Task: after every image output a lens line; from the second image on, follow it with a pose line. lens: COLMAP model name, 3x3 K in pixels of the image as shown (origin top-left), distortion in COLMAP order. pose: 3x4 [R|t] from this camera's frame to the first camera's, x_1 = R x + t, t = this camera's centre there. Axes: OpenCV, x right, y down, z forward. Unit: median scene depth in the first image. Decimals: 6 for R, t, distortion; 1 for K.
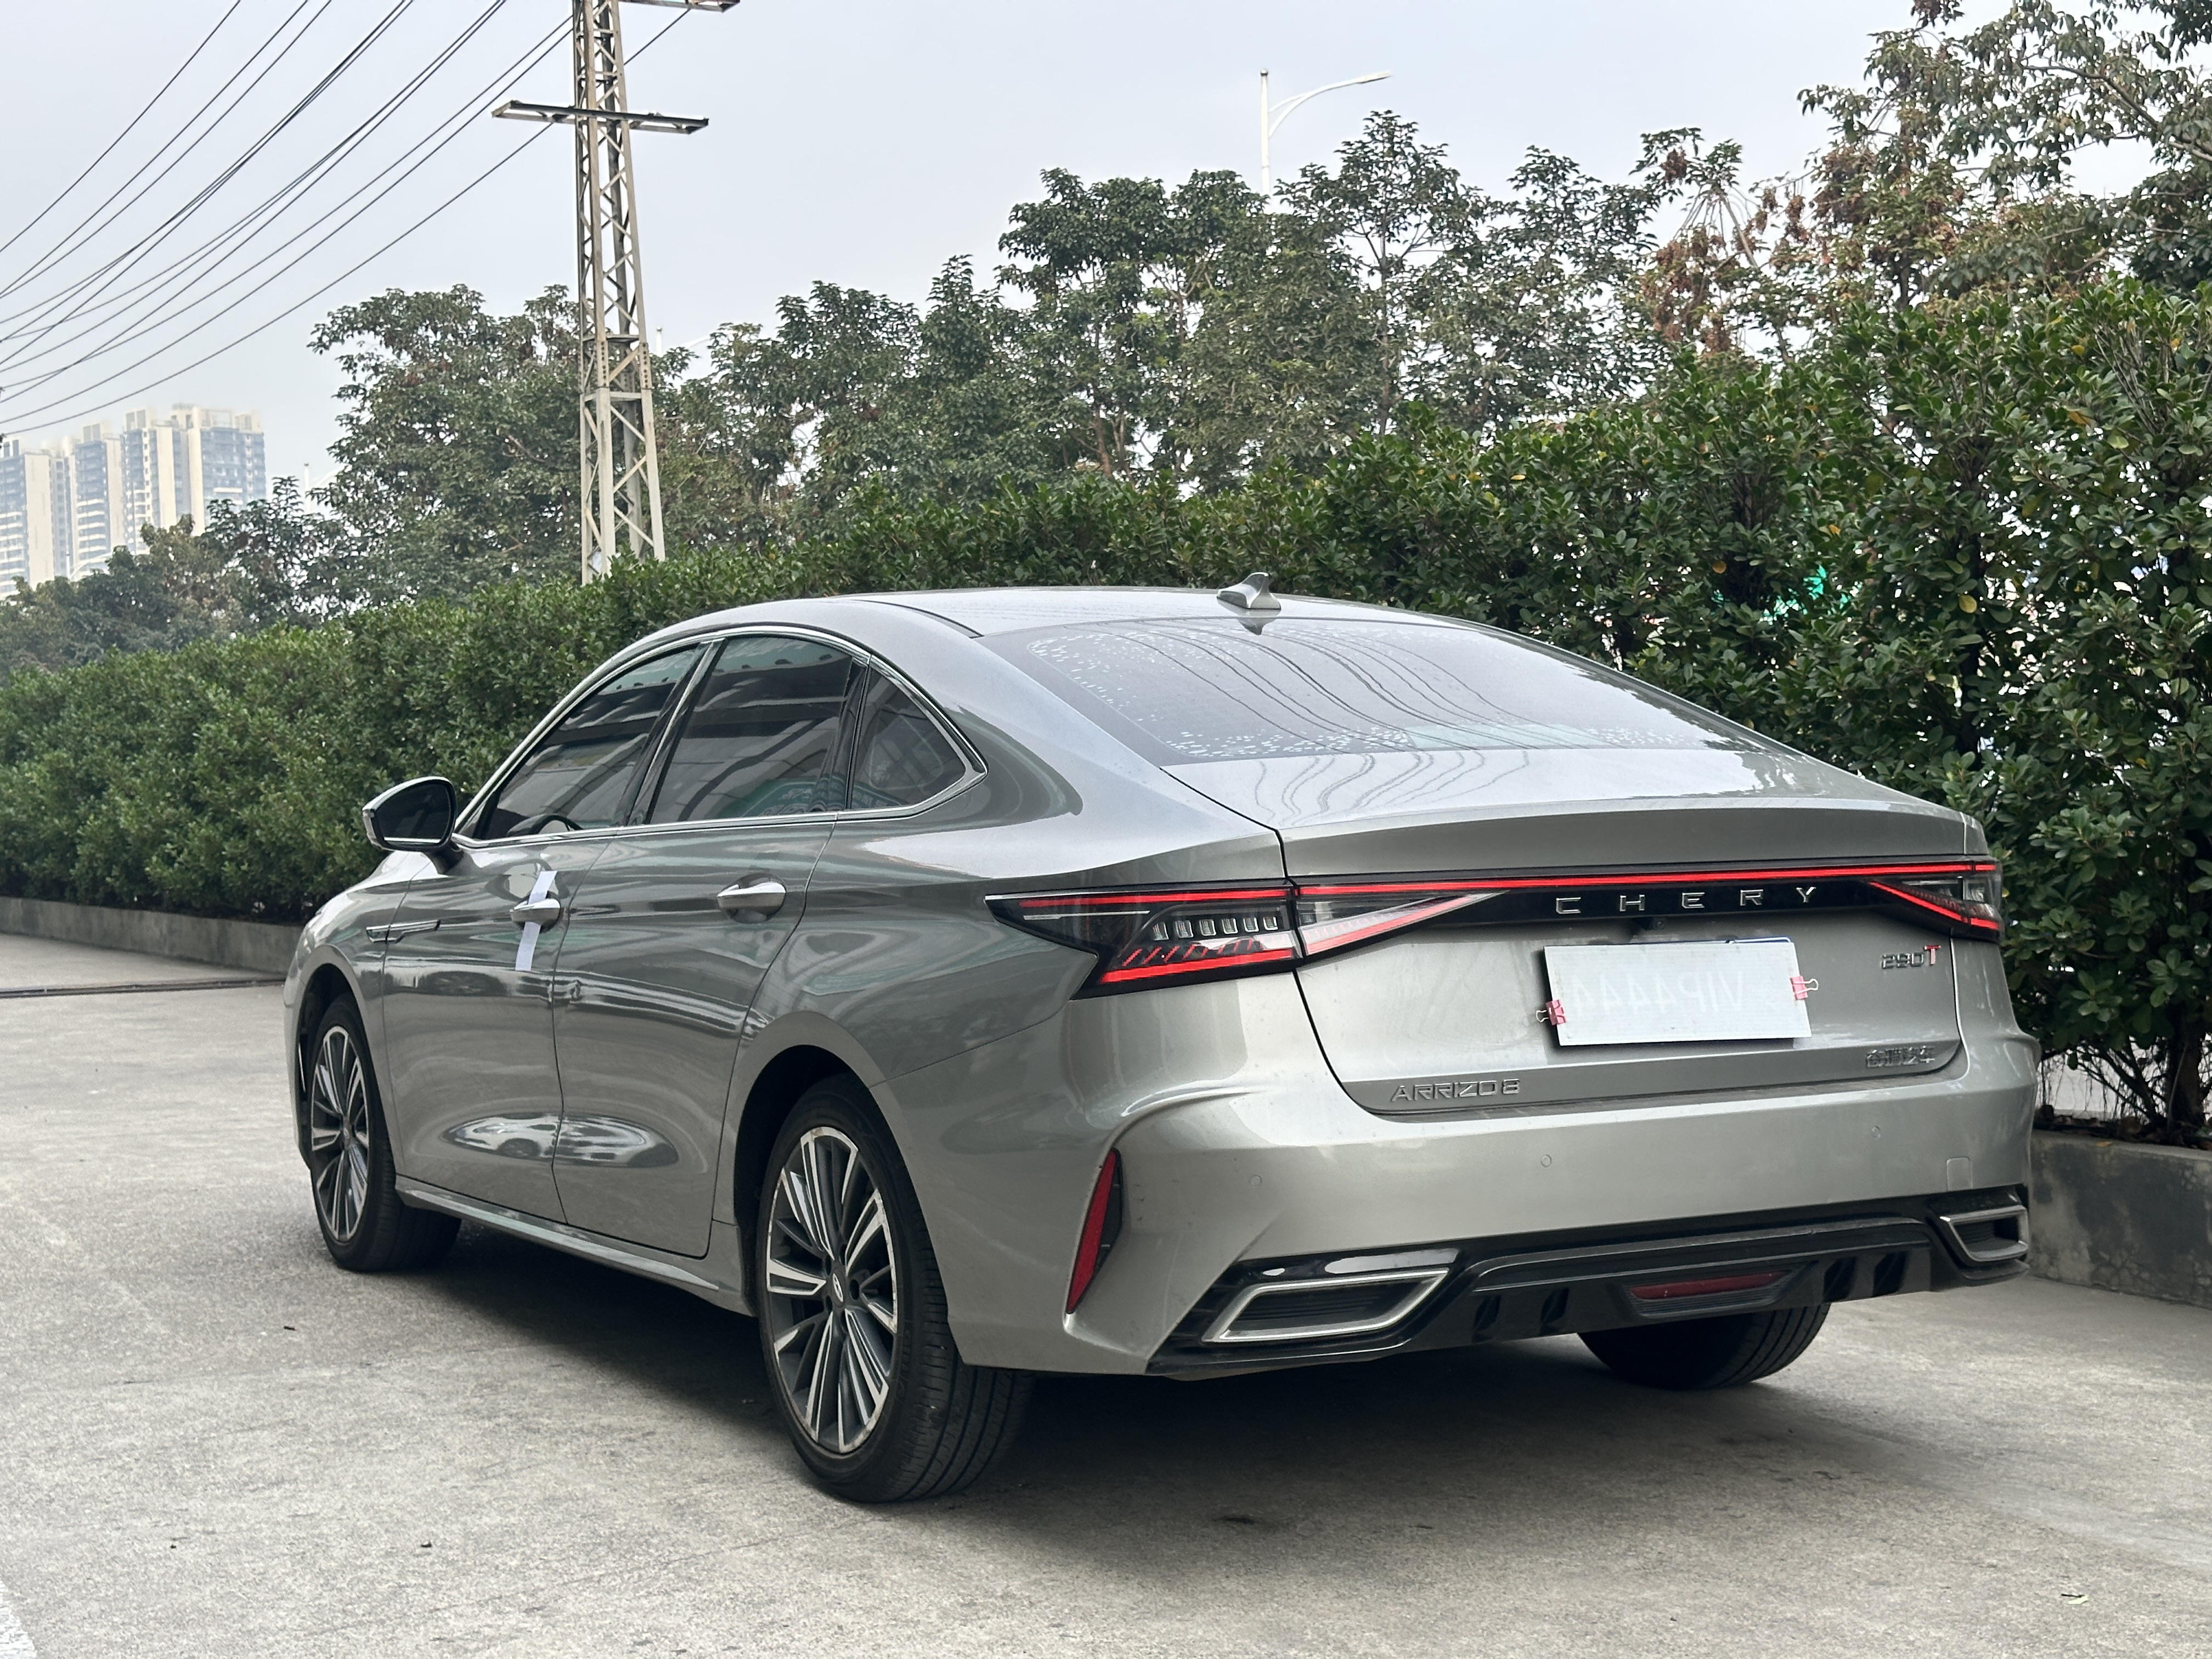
lens RADIAL K [[3079.4, 0, 1106.0], [0, 3079.4, 829.5], [0, 0, 1]] dist [0.212720, -0.538680]
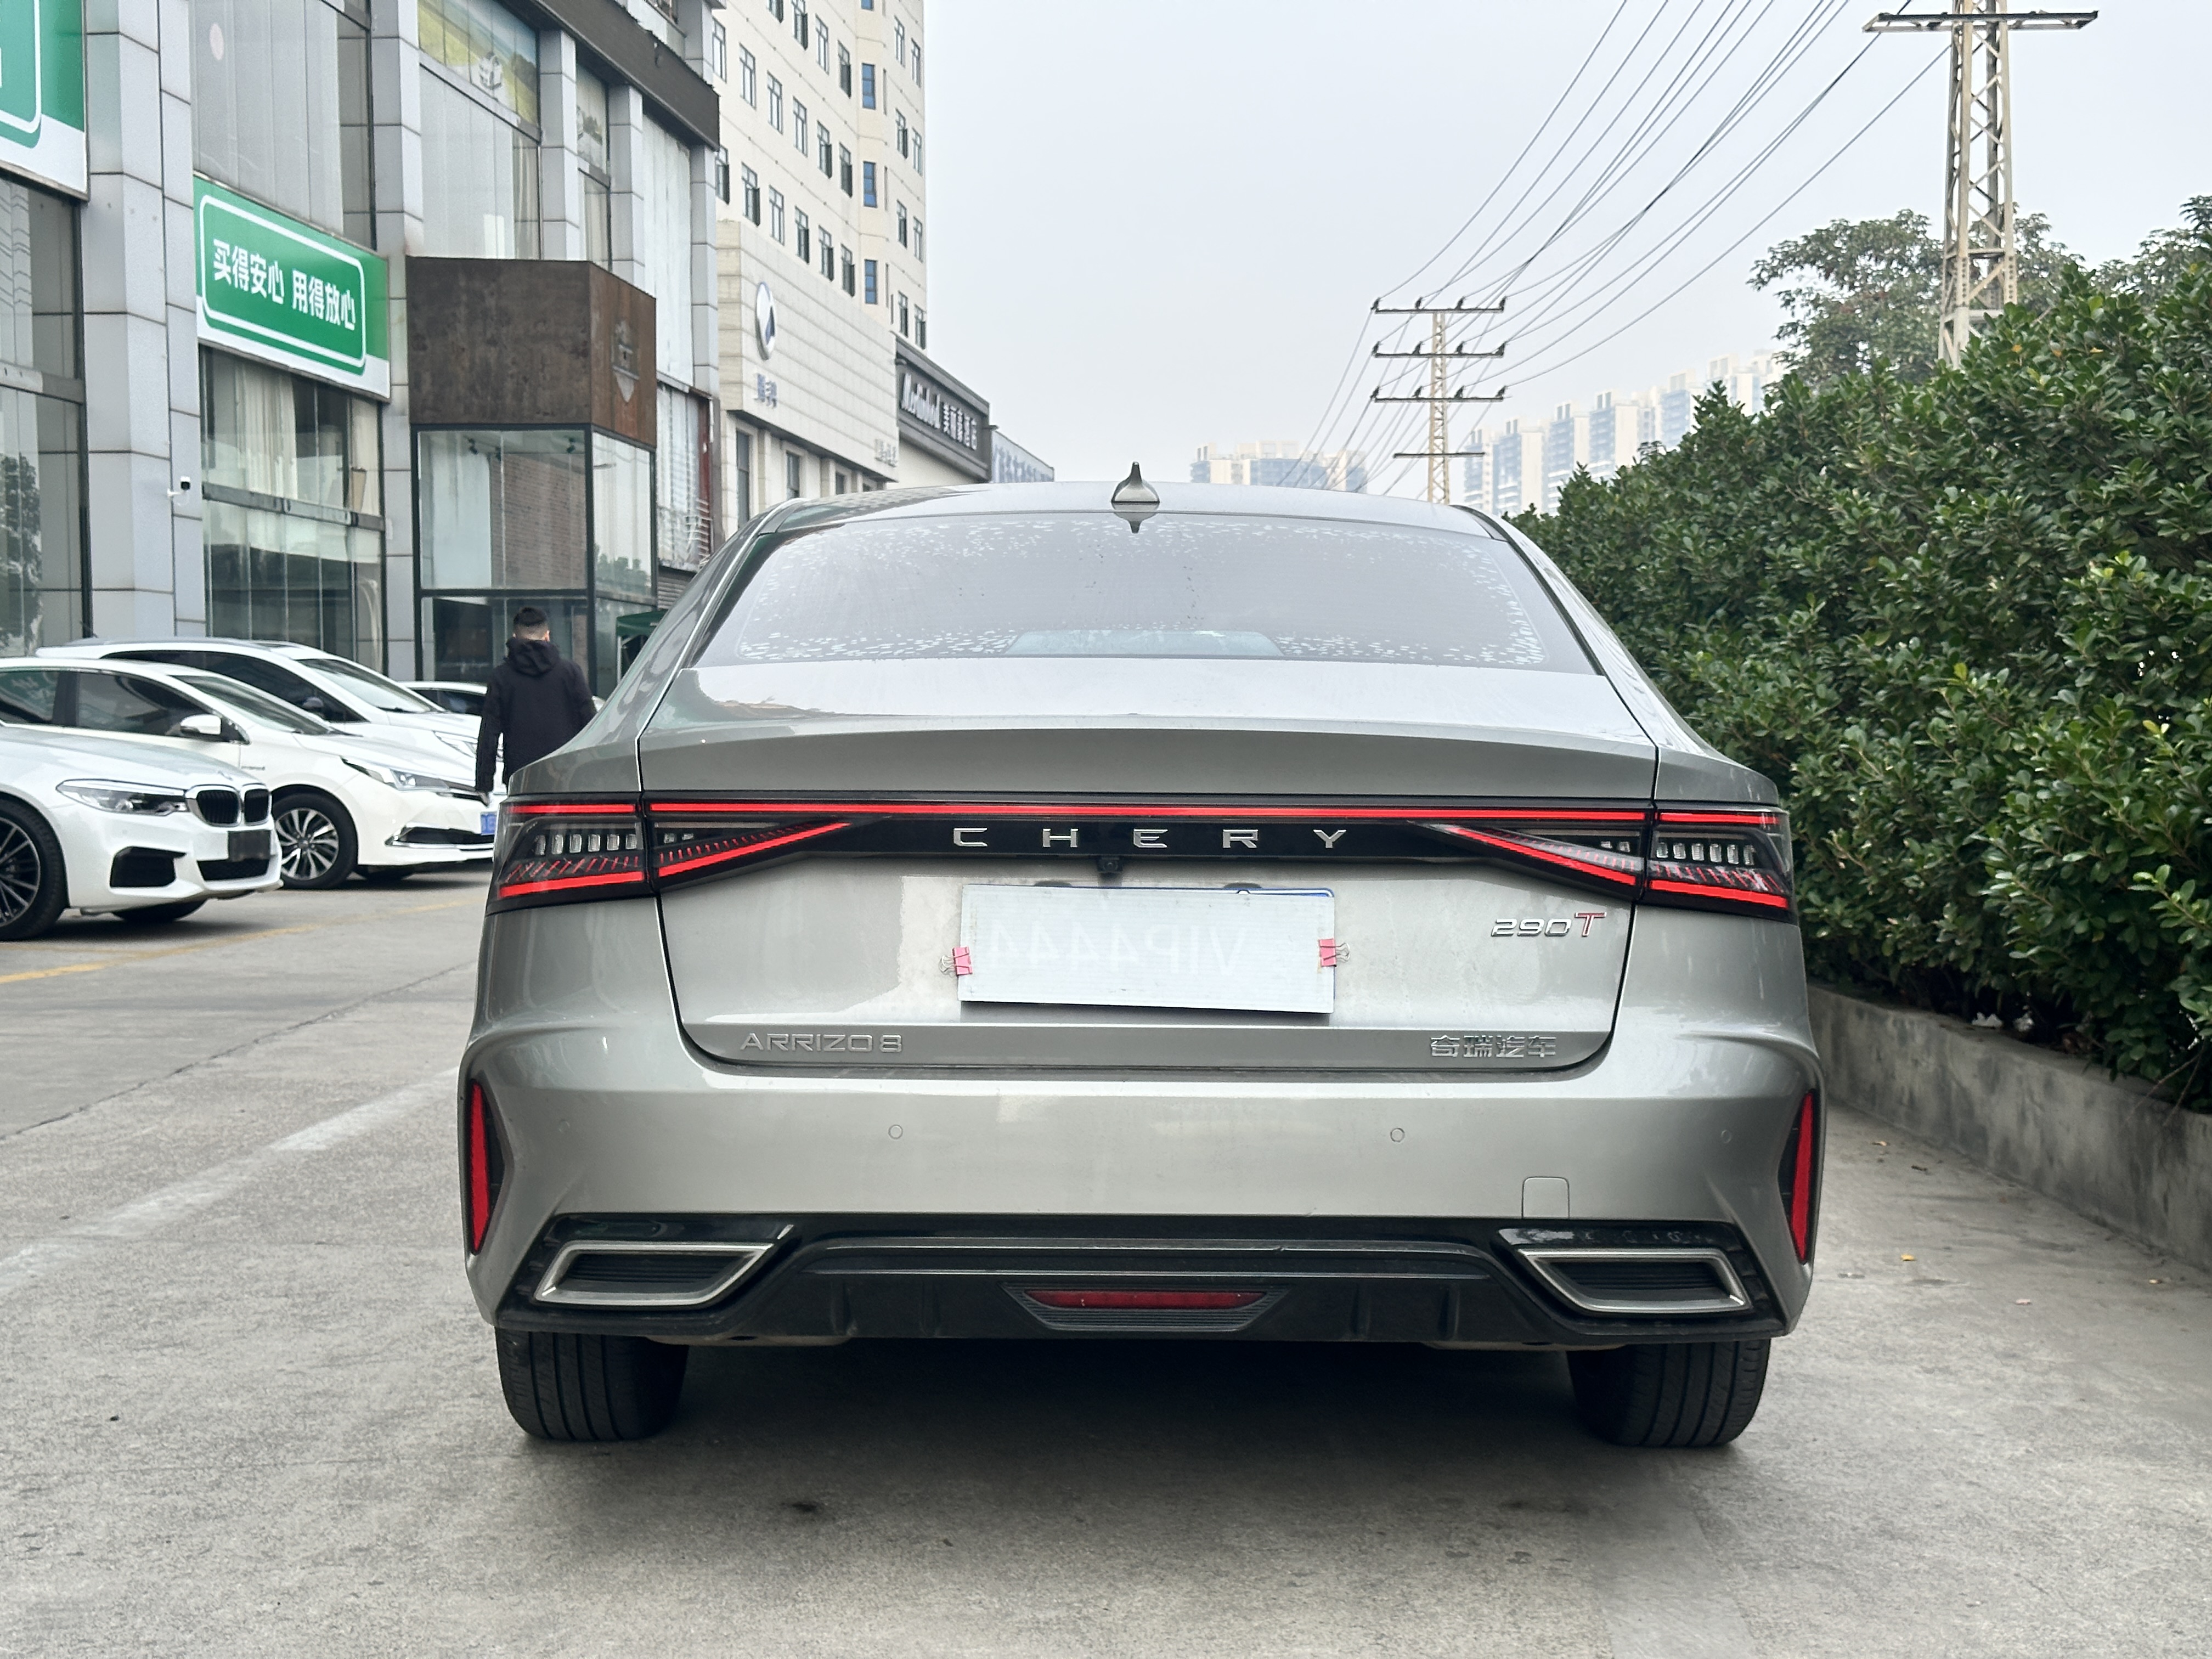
lens RADIAL K [[3079.4, 0, 1106.0], [0, 3079.4, 829.5], [0, 0, 1]] dist [0.212720, -0.538680]
pose [[0.872262, 0.038333, -0.487534, 0.579722], [-0.029301, 0.999229, 0.026144, -0.001107], [0.488160, -0.008519, 0.872712, 0.265419]]
